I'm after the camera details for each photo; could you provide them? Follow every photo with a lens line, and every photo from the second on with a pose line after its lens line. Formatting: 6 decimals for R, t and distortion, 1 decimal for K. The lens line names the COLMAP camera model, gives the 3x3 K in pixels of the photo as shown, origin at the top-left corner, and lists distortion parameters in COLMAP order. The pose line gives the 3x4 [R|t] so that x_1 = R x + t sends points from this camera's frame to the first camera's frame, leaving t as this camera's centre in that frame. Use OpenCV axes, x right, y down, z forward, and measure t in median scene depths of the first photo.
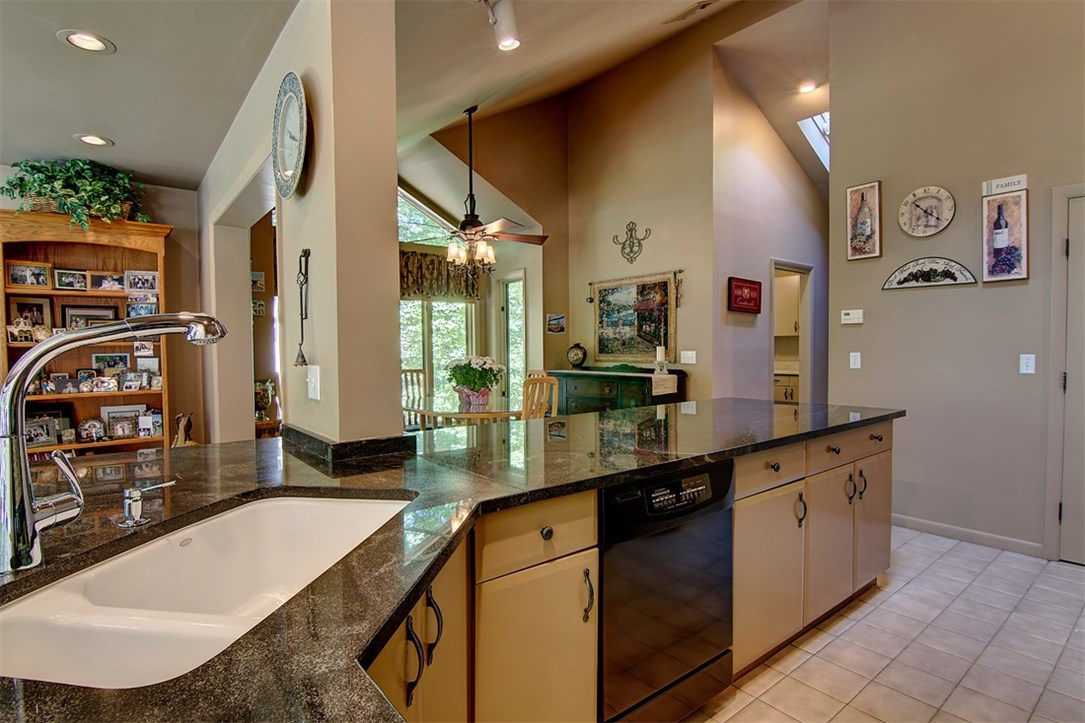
lens RADIAL K [[543.5, 0, 541.7], [0, 543.5, 362.8], [0, 0, 1]] dist [-0.016133, -0.003242]
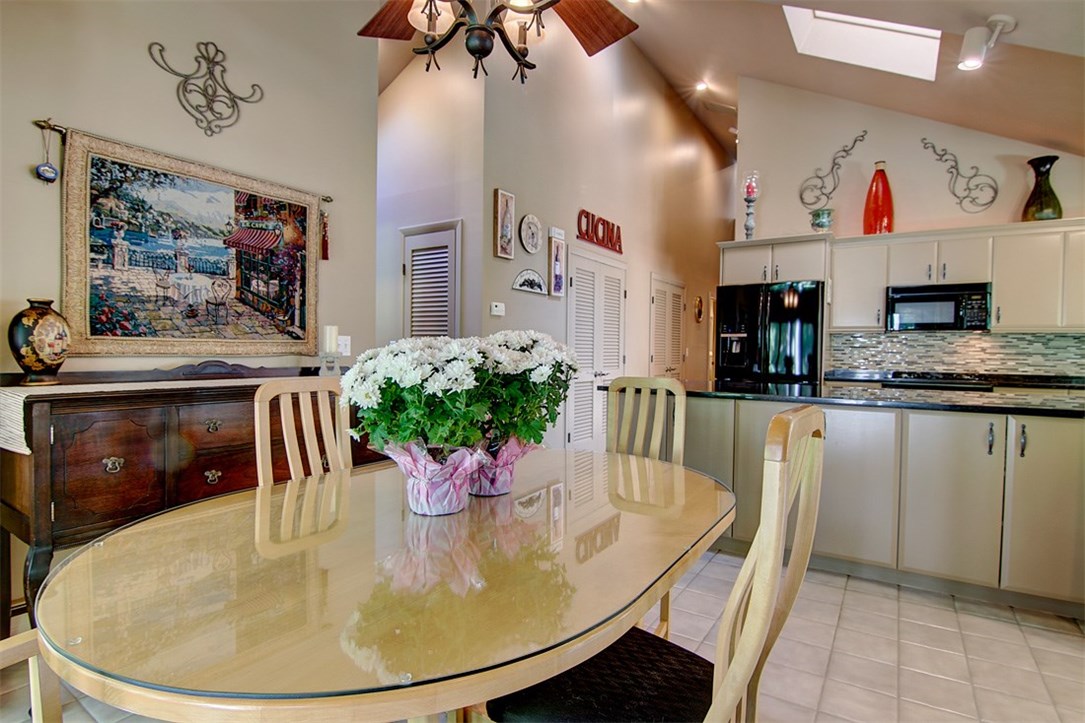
lens RADIAL K [[543.5, 0, 539.4], [0, 543.5, 361.3], [0, 0, 1]] dist [-0.016133, -0.003242]
pose [[-0.311566, -0.017932, 0.950055, -0.350750], [0.015555, 0.999592, 0.023968, -0.003691], [-0.950097, 0.022245, -0.311160, 0.905319]]
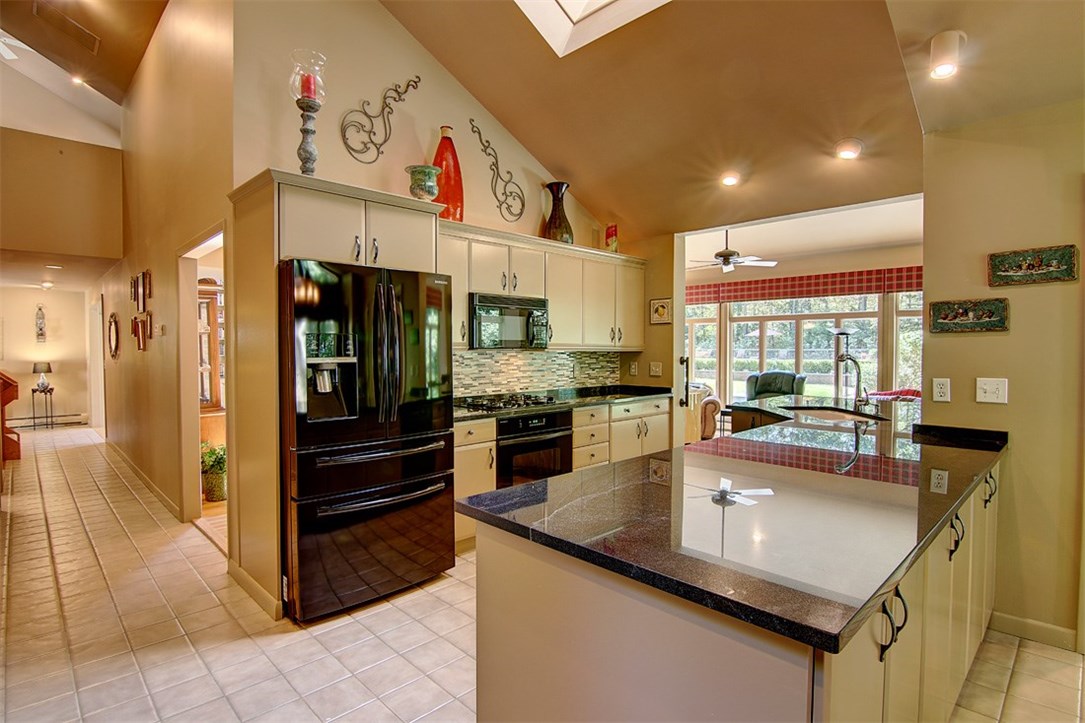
lens RADIAL K [[543.5, 0, 542.5], [0, 543.5, 362.3], [0, 0, 1]] dist [-0.016133, -0.003242]
pose [[-0.995018, 0.010054, -0.099187, 0.214513], [0.004826, 0.998593, 0.052815, -0.038072], [0.099578, 0.052073, -0.993666, 0.805128]]
